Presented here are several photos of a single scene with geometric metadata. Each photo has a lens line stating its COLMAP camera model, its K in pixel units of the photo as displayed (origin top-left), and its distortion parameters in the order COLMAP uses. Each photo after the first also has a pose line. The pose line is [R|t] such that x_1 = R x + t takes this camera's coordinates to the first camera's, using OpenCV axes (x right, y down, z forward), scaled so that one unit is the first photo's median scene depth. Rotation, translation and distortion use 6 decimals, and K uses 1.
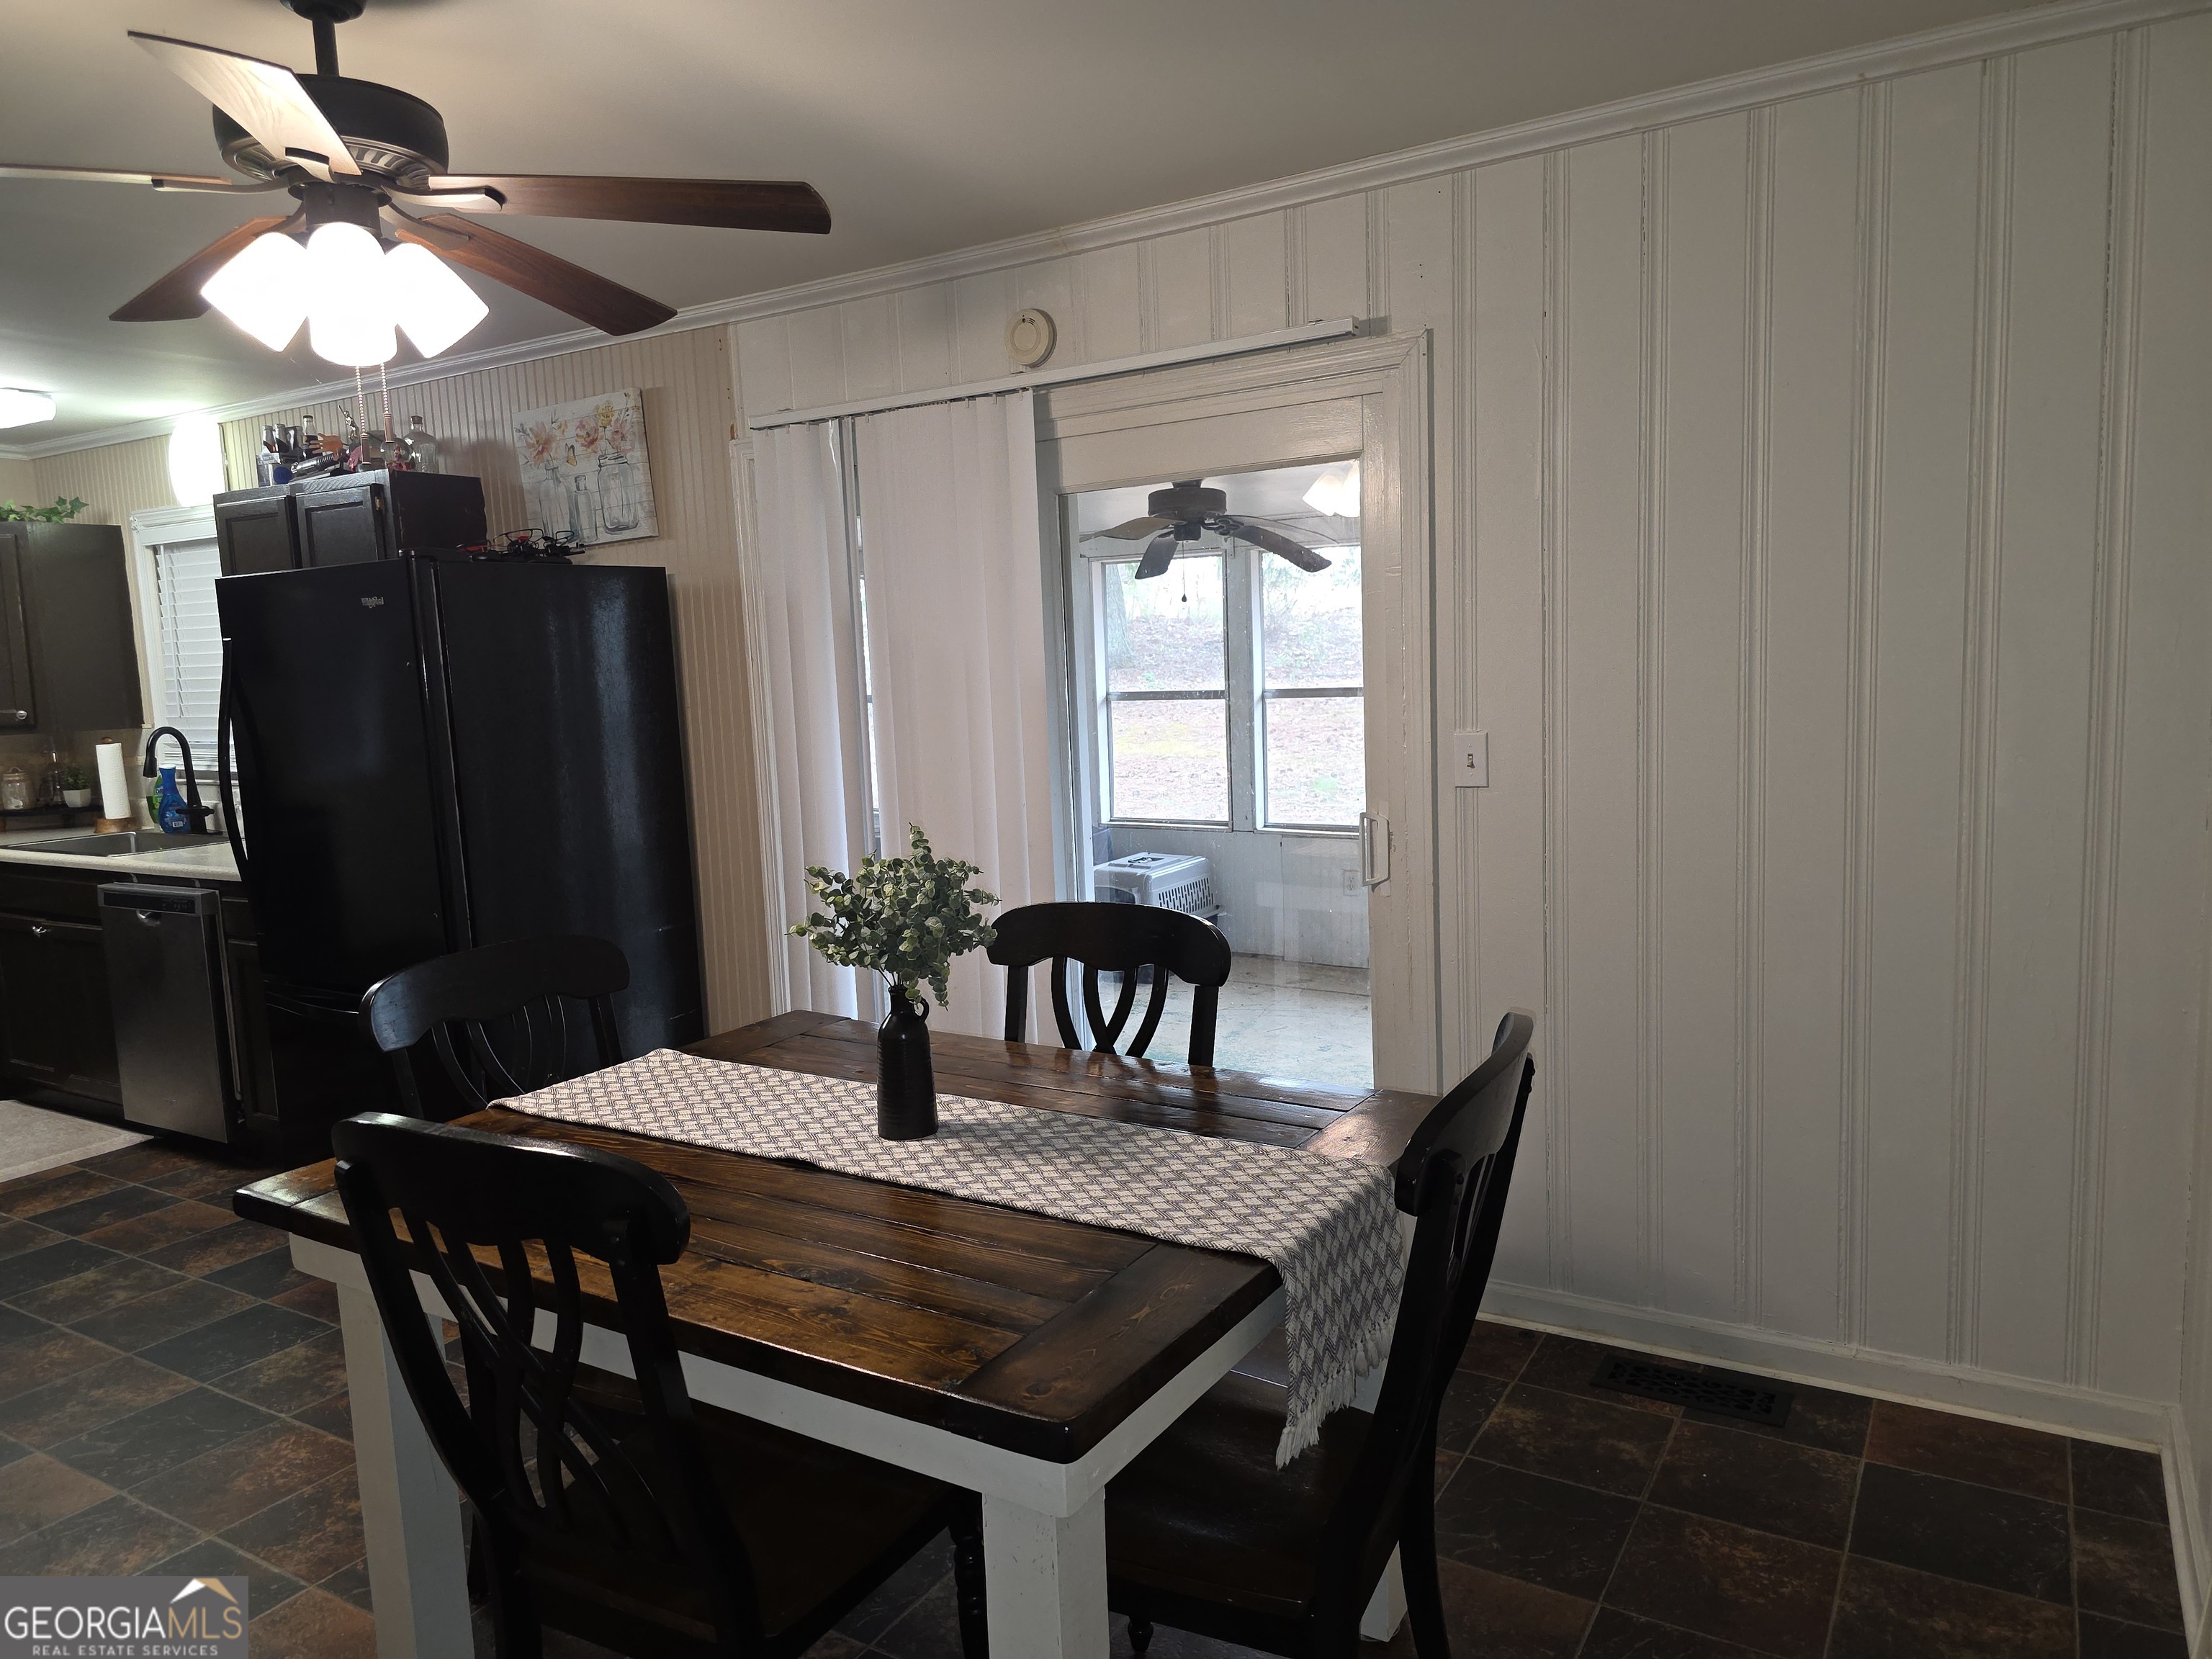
lens RADIAL K [[1489.4, 0, 1100.2], [0, 1489.4, 824.8], [0, 0, 1]] dist [0.065160, -0.060118]
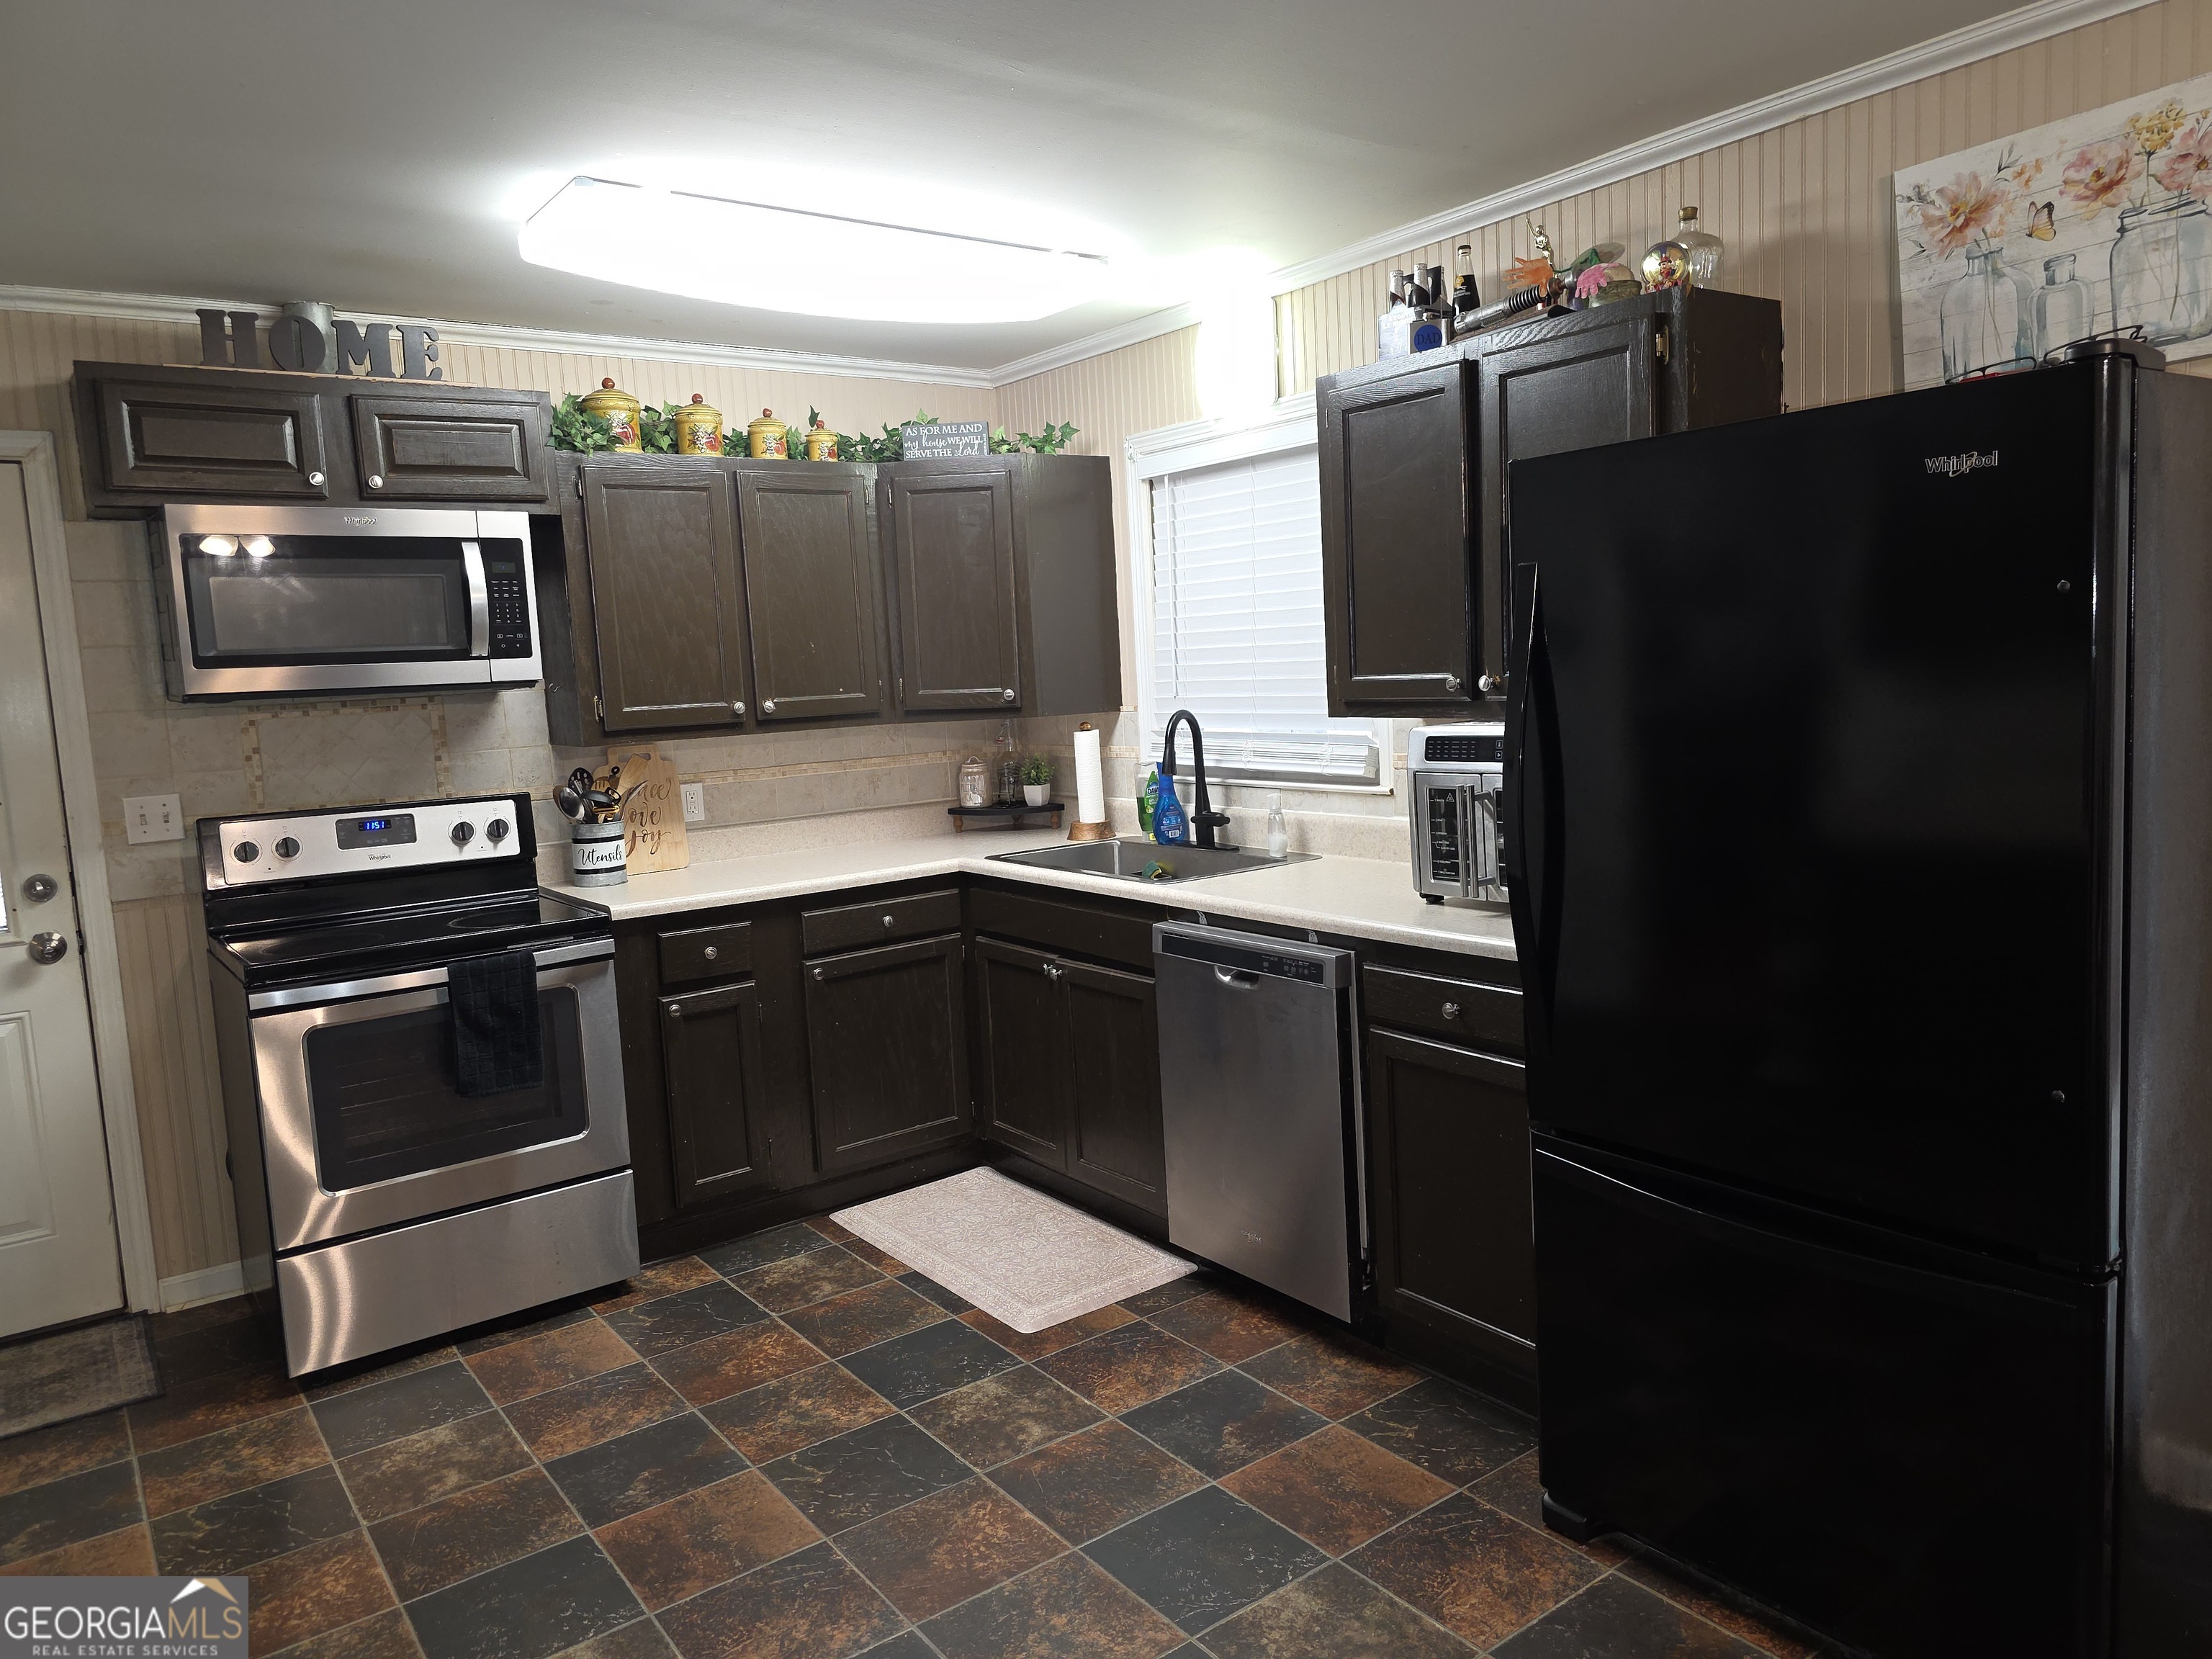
lens RADIAL K [[1489.4, 0, 1123.0], [0, 1489.4, 822.8], [0, 0, 1]] dist [0.065160, -0.060118]
pose [[0.930091, 0.031936, -0.365939, -0.410201], [-0.027153, 0.999465, 0.018211, -0.022582], [0.366325, -0.007002, 0.930461, 0.318864]]
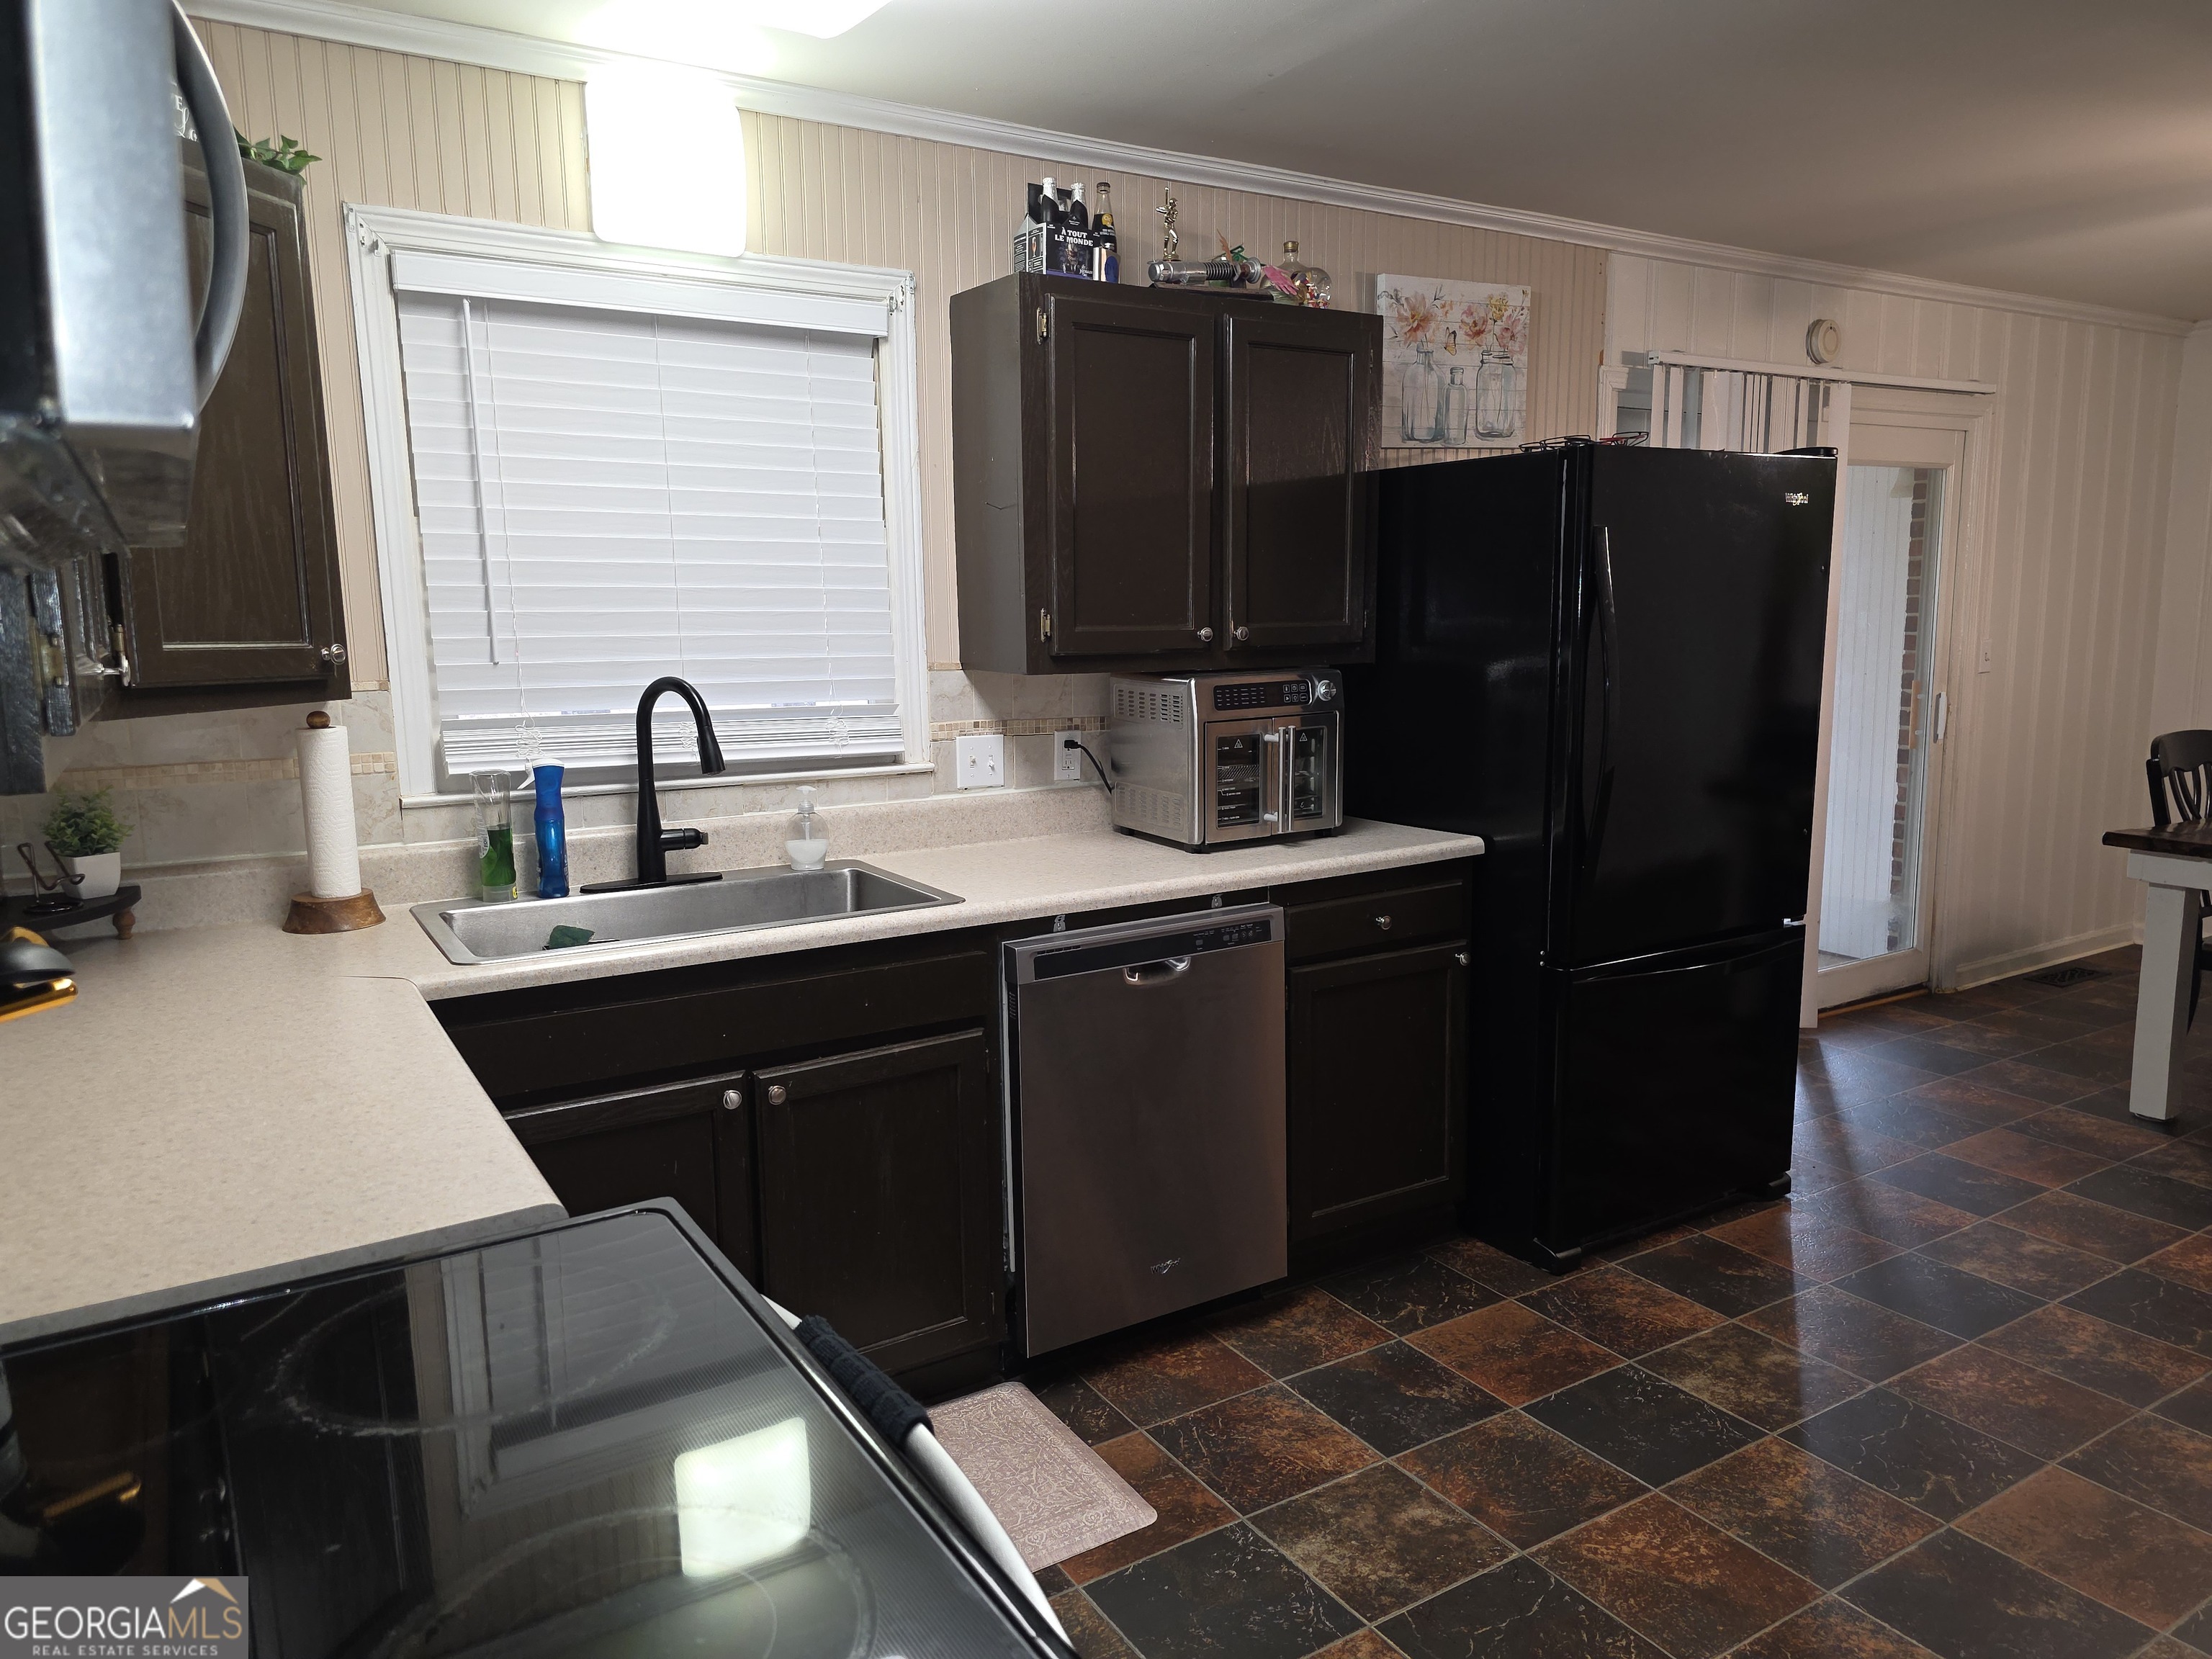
lens RADIAL K [[1489.4, 0, 1119.8], [0, 1489.4, 840.4], [0, 0, 1]] dist [0.065160, -0.060118]
pose [[0.446480, -0.105576, 0.888544, -1.120924], [0.100079, 0.992676, 0.067661, -0.032726], [-0.889179, 0.058716, 0.453776, 0.712942]]
